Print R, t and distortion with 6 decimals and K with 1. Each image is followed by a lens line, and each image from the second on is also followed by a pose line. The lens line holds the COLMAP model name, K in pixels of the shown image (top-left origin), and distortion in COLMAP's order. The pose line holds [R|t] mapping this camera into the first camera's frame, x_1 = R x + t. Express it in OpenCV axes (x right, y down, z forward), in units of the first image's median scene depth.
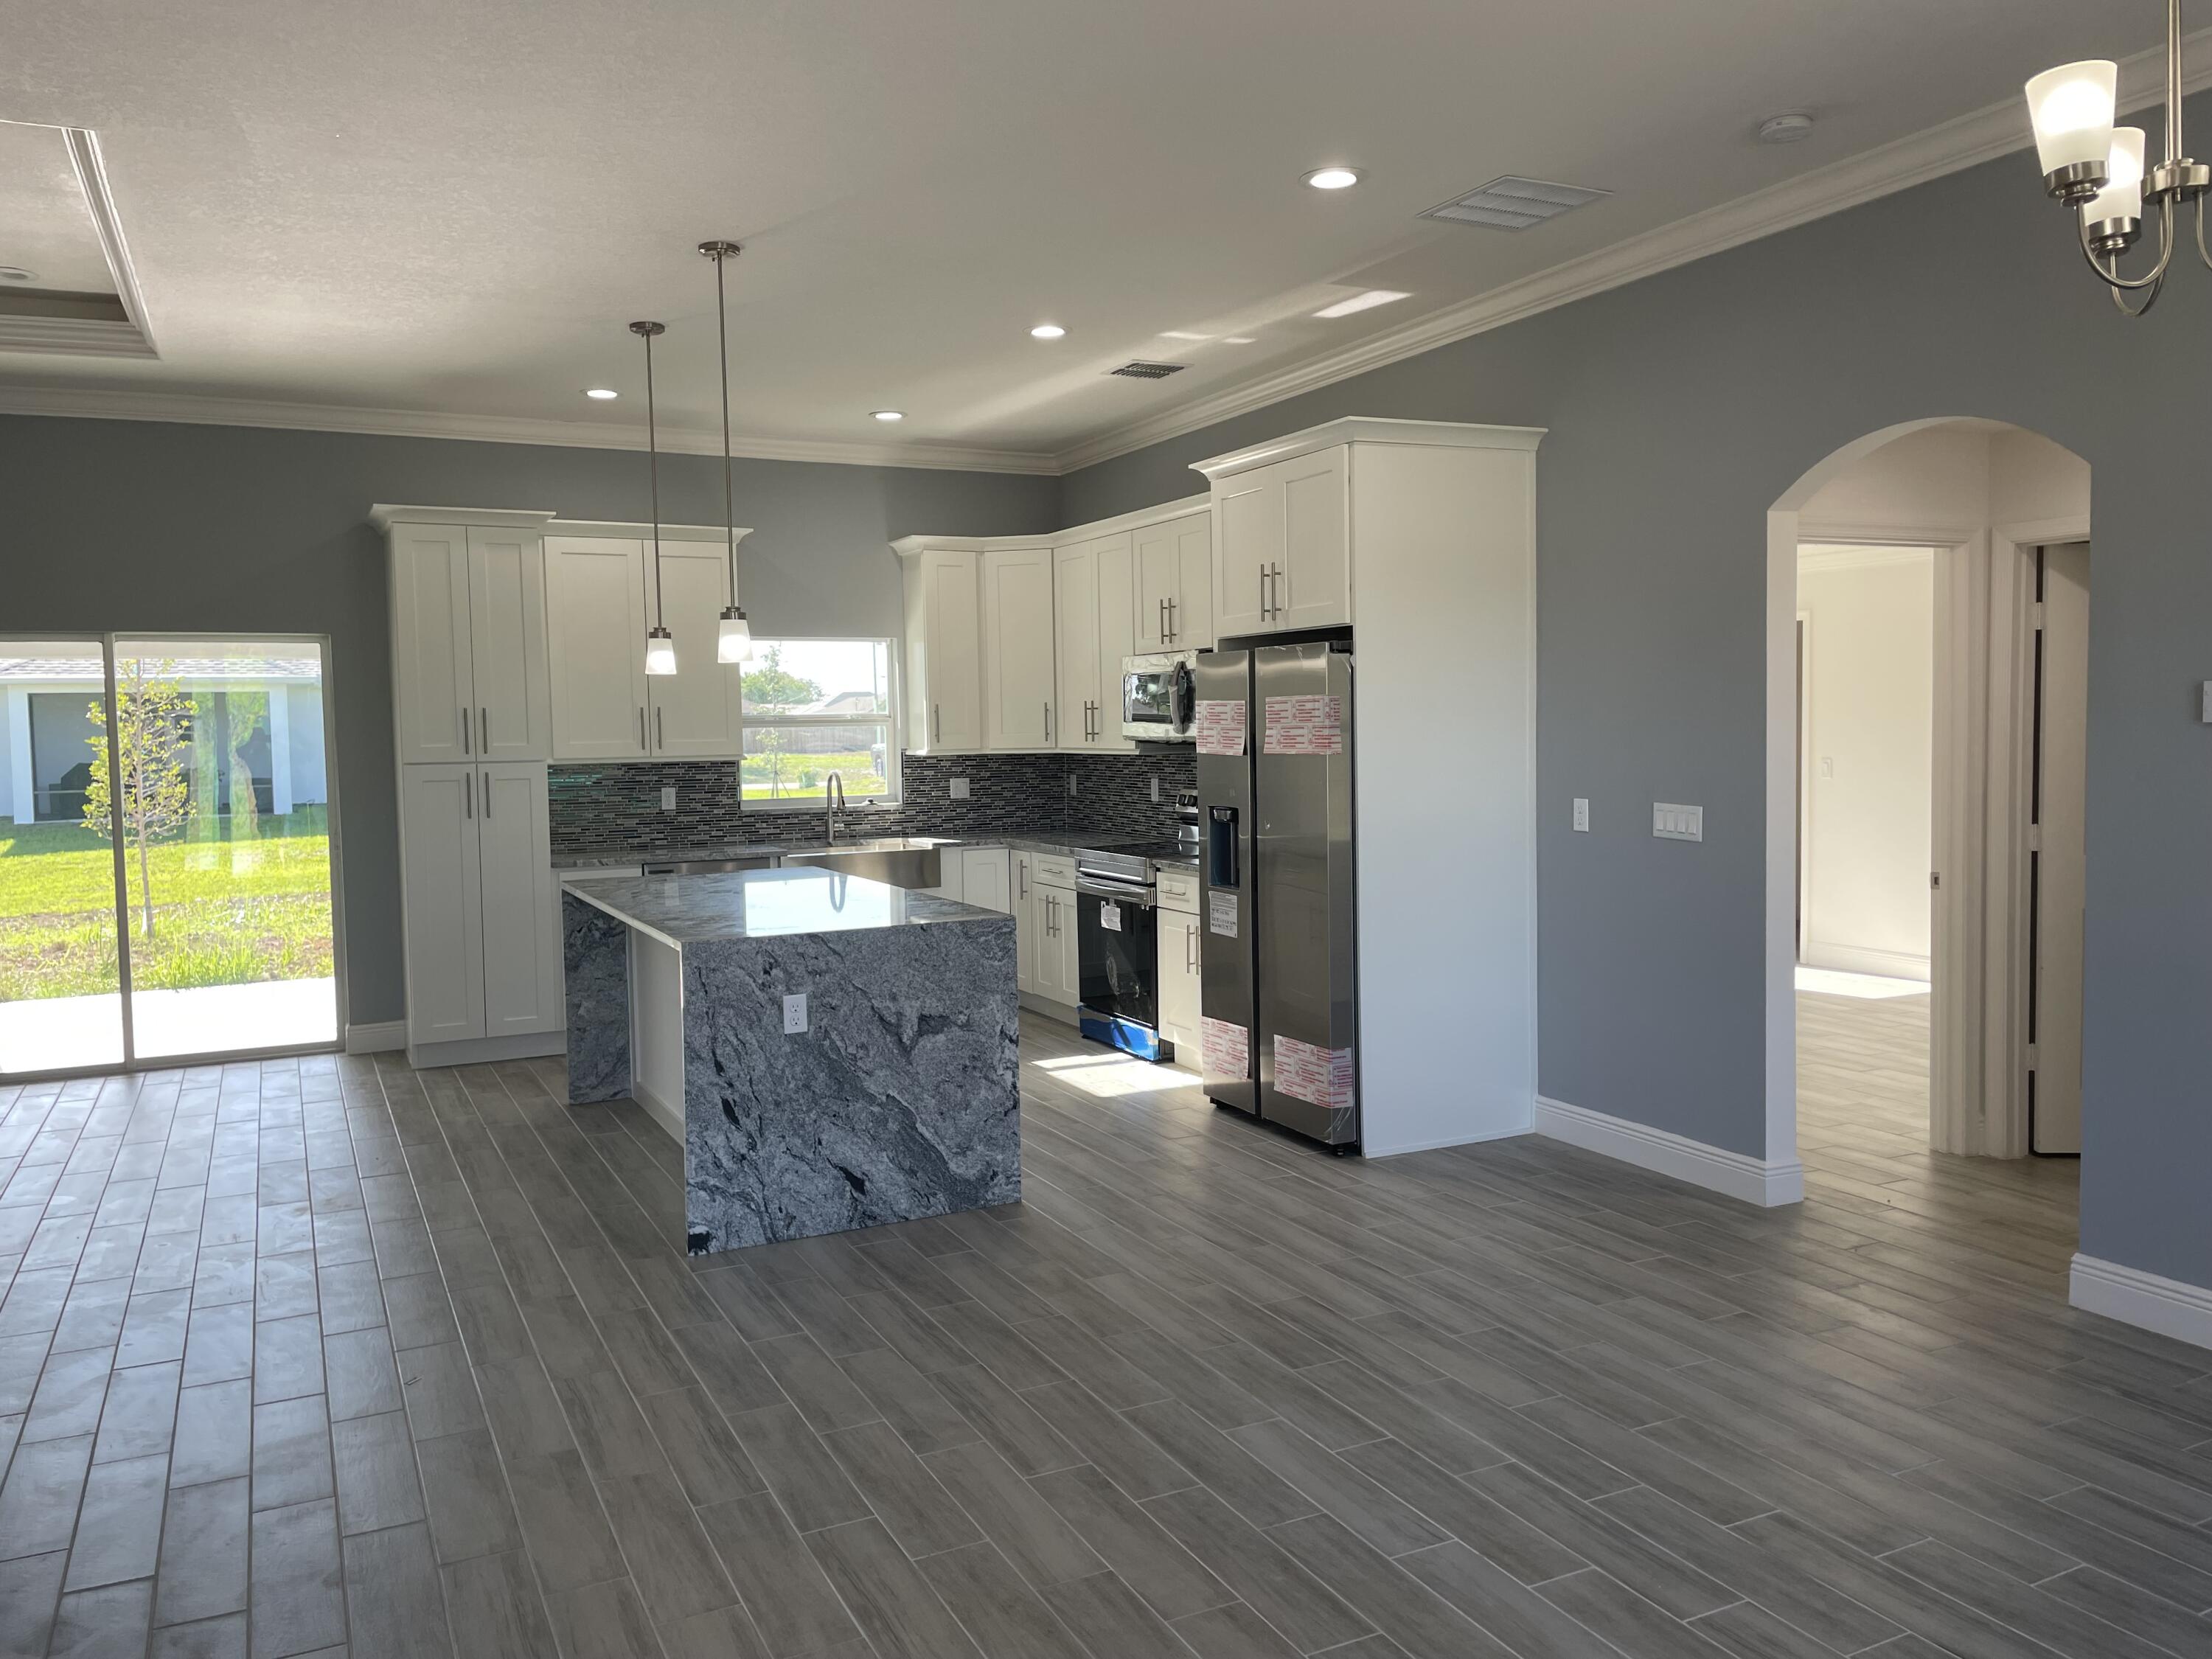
lens RADIAL K [[1669.5, 0, 1107.4], [0, 1669.5, 824.9], [0, 0, 1]] dist [0.078438, -0.082970]
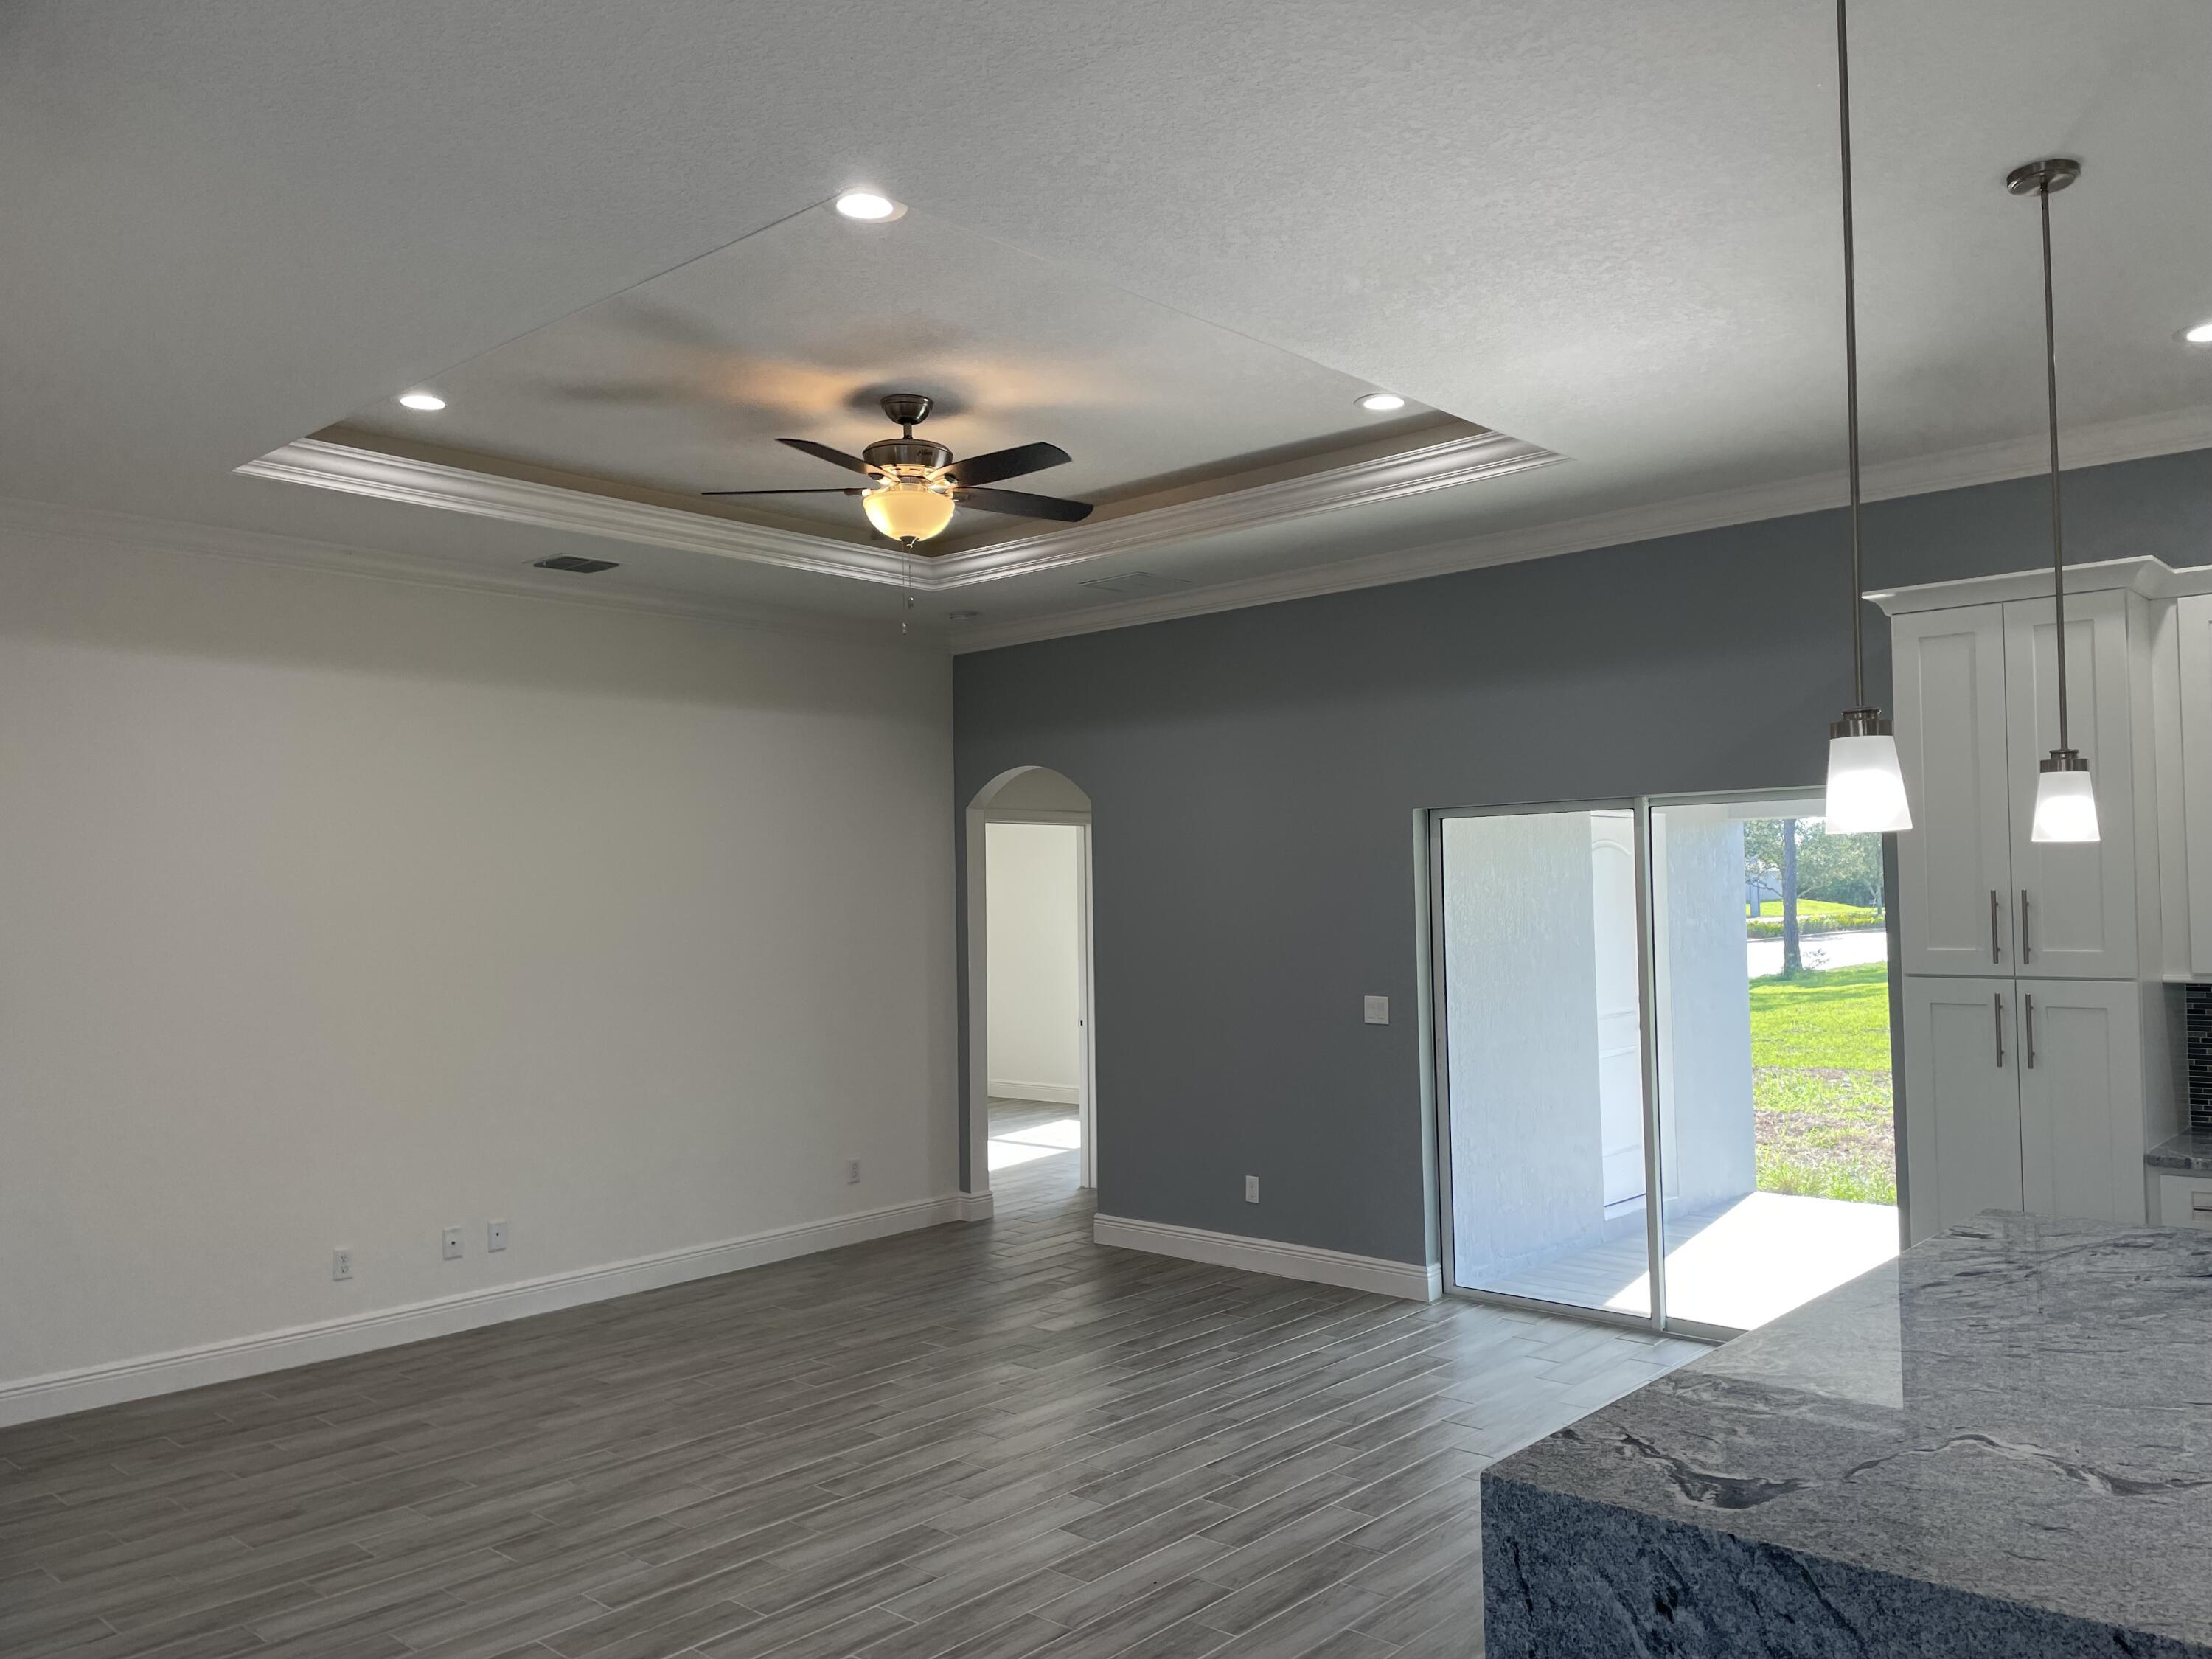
lens RADIAL K [[1669.5, 0, 1105.7], [0, 1669.5, 849.0], [0, 0, 1]] dist [0.078438, -0.082970]
pose [[0.371852, -0.019264, -0.928092, 0.112492], [-0.041209, 0.998456, -0.037235, -0.064350], [0.927377, 0.052092, 0.370484, 0.618409]]
